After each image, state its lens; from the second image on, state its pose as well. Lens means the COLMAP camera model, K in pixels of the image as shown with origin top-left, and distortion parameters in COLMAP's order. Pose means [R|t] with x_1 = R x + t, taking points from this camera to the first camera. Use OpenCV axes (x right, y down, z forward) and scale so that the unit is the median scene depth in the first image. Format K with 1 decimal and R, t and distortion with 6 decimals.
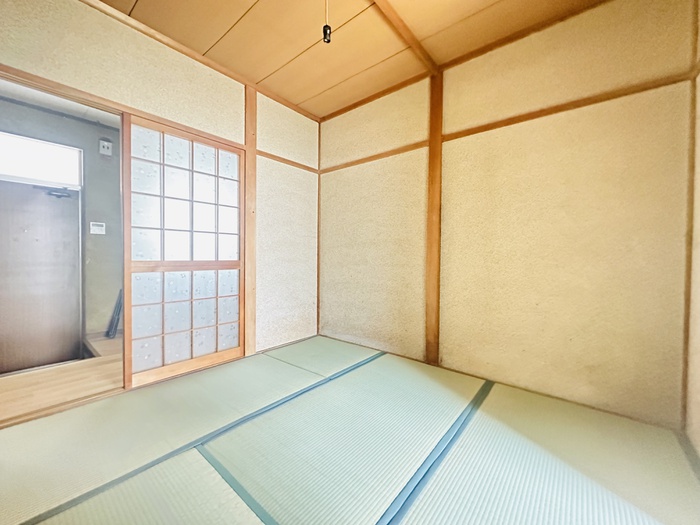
lens RADIAL K [[279.0, 0, 352.5], [0, 279.0, 262.4], [0, 0, 1]] dist [-0.005234, 0.000335]
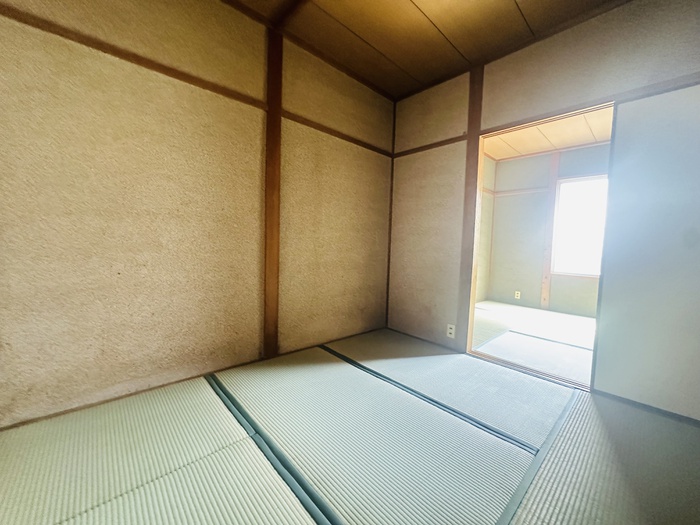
lens RADIAL K [[279.0, 0, 352.5], [0, 279.0, 262.4], [0, 0, 1]] dist [-0.005234, 0.000335]
pose [[0.139109, -0.070895, 0.987736, -0.550405], [-0.014009, 0.997193, 0.073547, -0.019432], [-0.990178, -0.024069, 0.137725, 0.590388]]
